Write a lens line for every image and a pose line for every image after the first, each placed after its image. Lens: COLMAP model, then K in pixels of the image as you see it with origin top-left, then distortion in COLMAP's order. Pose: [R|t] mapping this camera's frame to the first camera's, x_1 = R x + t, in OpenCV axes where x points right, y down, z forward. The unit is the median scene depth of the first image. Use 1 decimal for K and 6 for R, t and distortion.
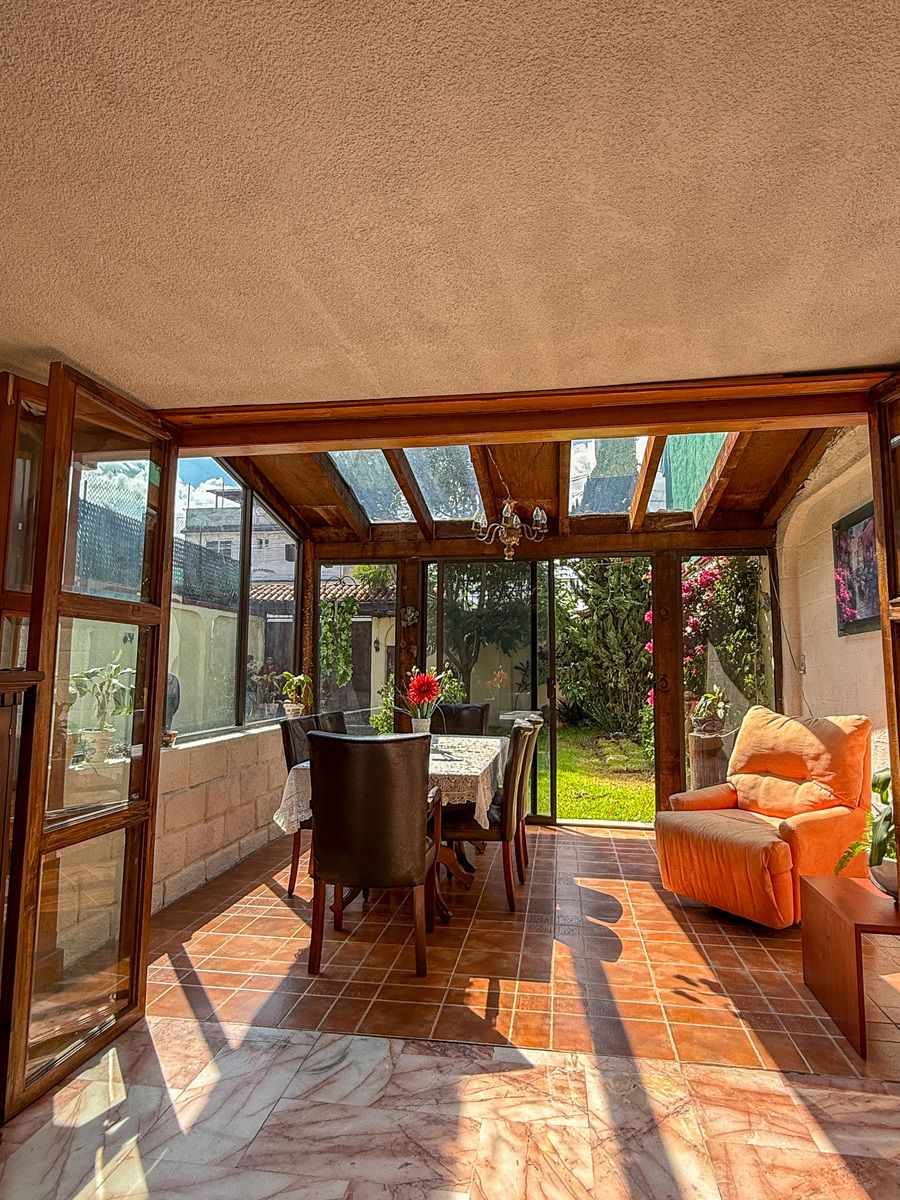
lens RADIAL K [[716.8, 0, 450.8], [0, 716.8, 602.0], [0, 0, 1]] dist [-0.000415, 0.000331]
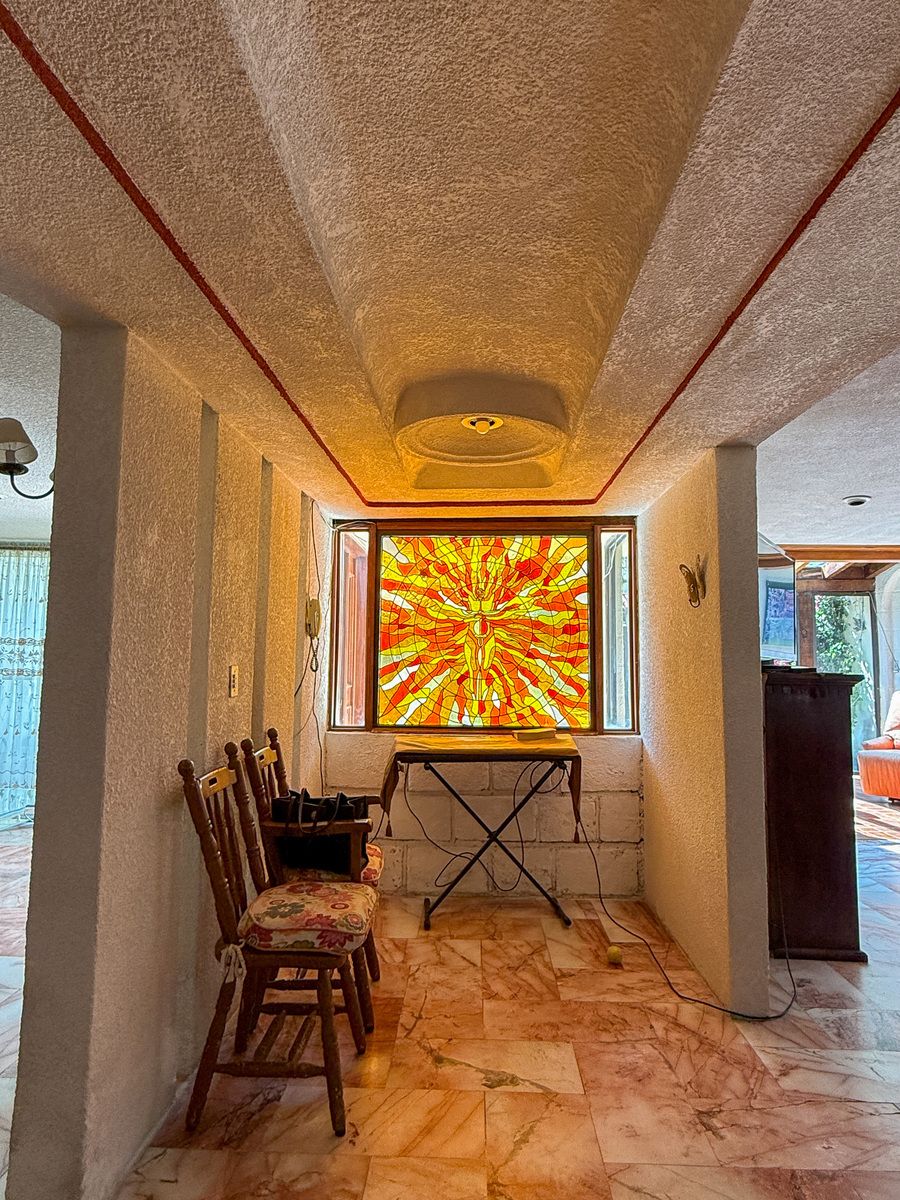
lens RADIAL K [[716.8, 0, 450.2], [0, 716.8, 602.5], [0, 0, 1]] dist [-0.000415, 0.000331]
pose [[0.993168, 0.012868, 0.115979, -0.634733], [-0.013920, 0.999869, 0.008265, -0.050804], [-0.115857, -0.009823, 0.993217, -0.437137]]
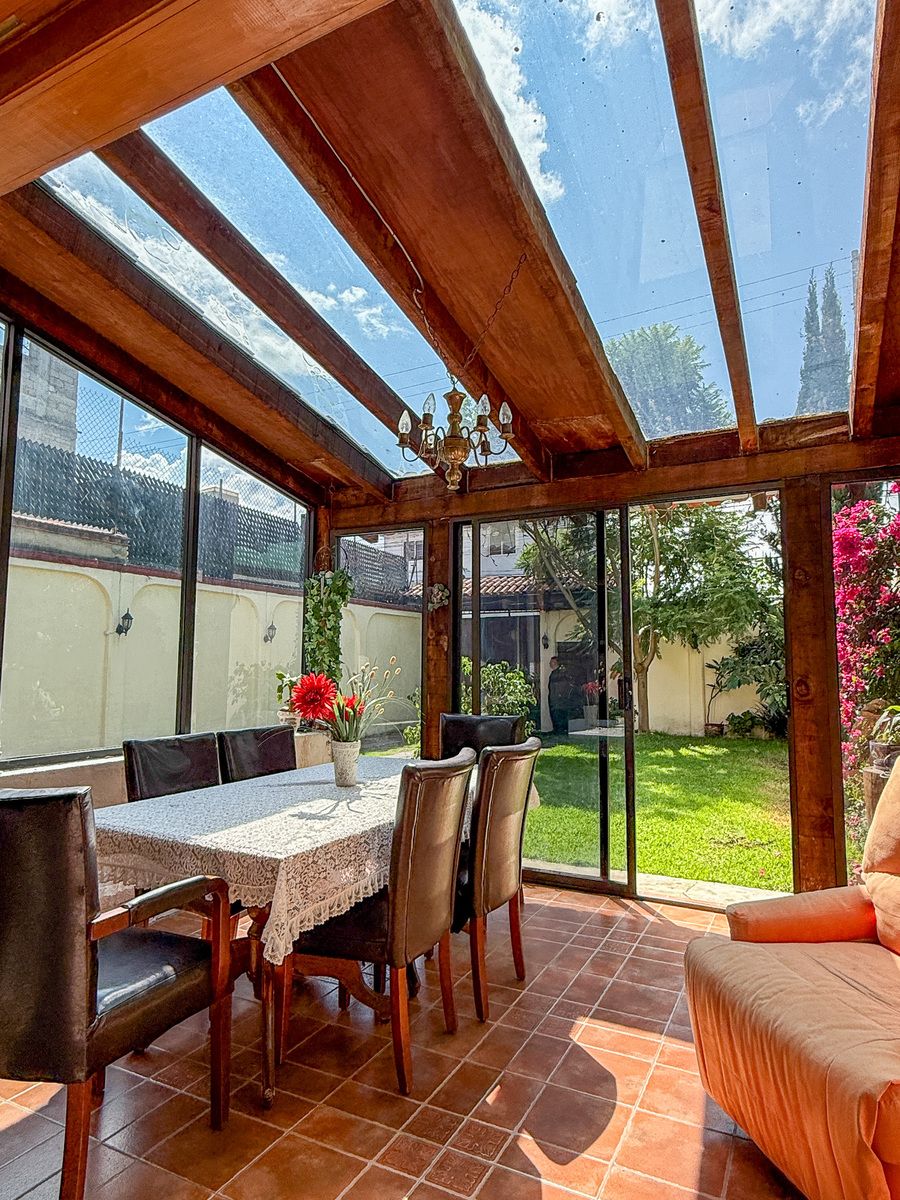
lens RADIAL K [[716.8, 0, 446.3], [0, 716.8, 599.3], [0, 0, 1]] dist [-0.000415, 0.000331]
pose [[0.948532, -0.031759, -0.315086, 0.199211], [0.030827, 0.999493, -0.007943, 0.030583], [0.315178, -0.002179, 0.949030, 0.305856]]
